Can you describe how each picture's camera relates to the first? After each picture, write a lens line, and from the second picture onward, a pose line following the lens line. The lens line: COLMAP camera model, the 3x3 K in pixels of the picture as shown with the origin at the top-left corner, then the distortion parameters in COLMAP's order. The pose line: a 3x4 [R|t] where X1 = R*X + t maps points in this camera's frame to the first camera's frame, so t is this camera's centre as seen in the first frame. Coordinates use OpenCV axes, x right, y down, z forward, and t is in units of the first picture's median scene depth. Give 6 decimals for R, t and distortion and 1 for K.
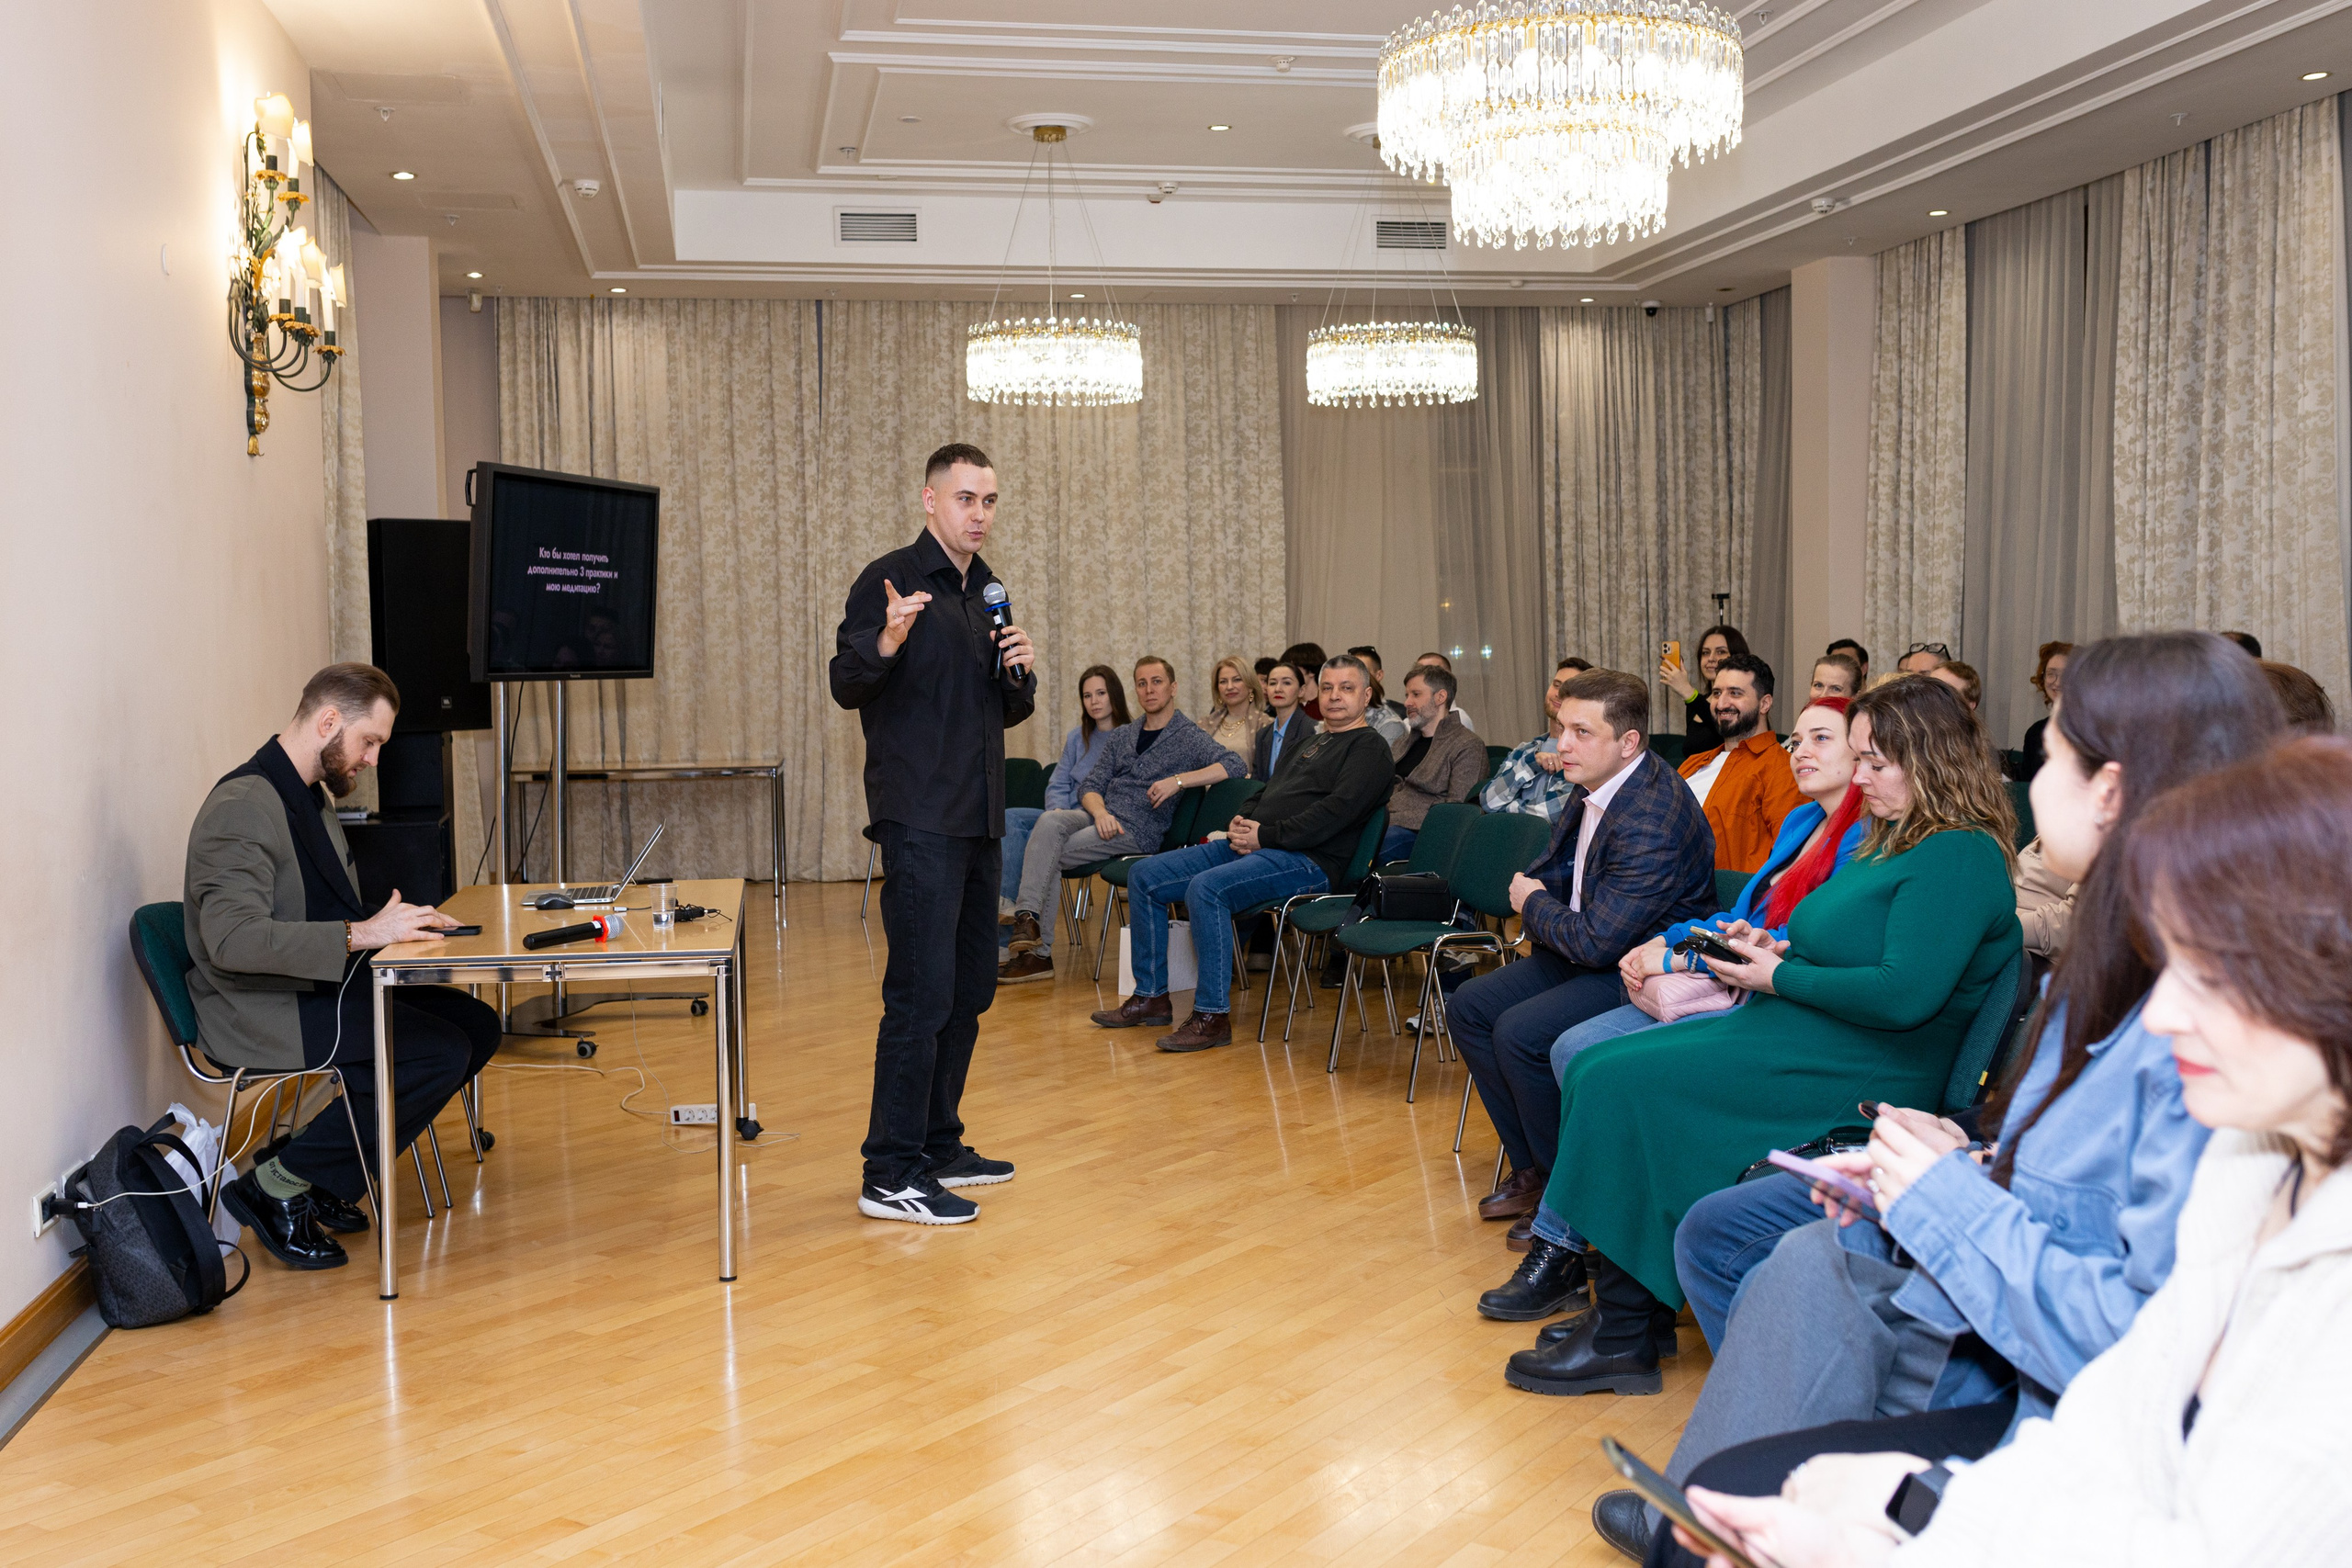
lens RADIAL K [[2211.2, 0, 1176.0], [0, 2211.2, 784.0], [0, 0, 1]] dist [0.002519, -0.006138]
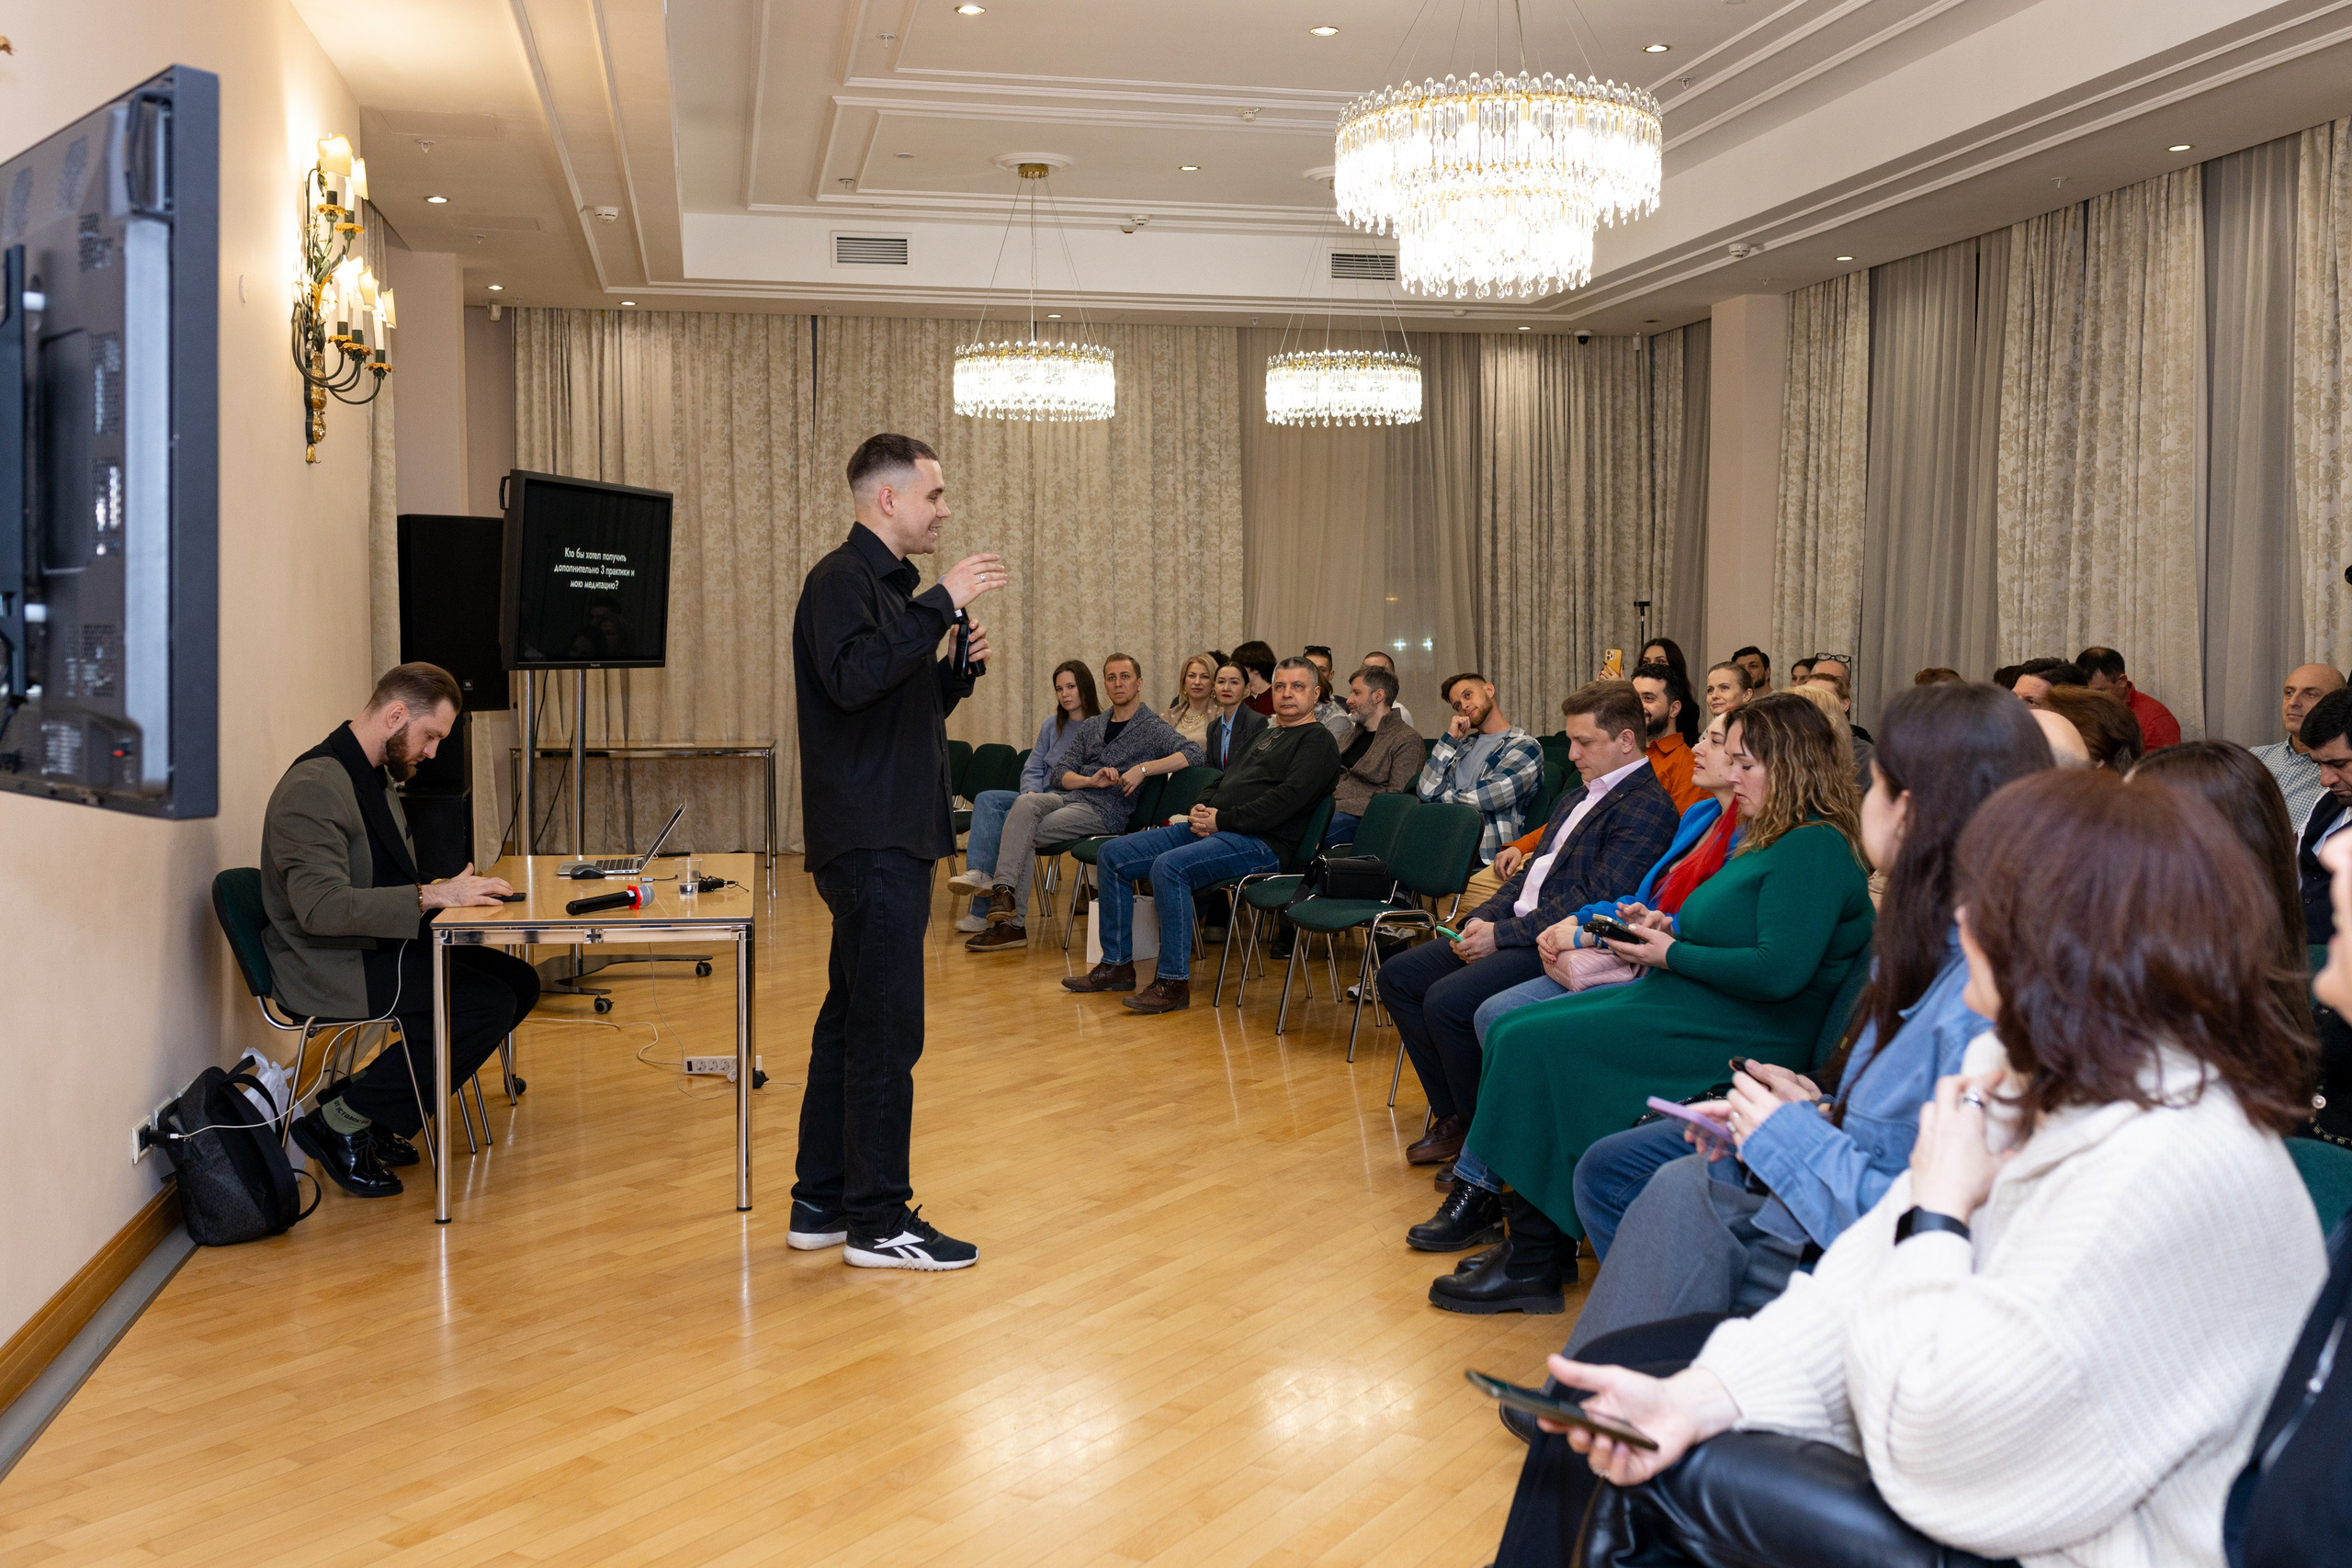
lens RADIAL K [[2211.2, 0, 1176.0], [0, 2211.2, 784.0], [0, 0, 1]] dist [0.002519, -0.006138]
pose [[0.999572, 0.014743, 0.025277, -0.010826], [-0.015063, 0.999808, 0.012504, -0.007878], [-0.025088, -0.012879, 0.999602, -0.099898]]
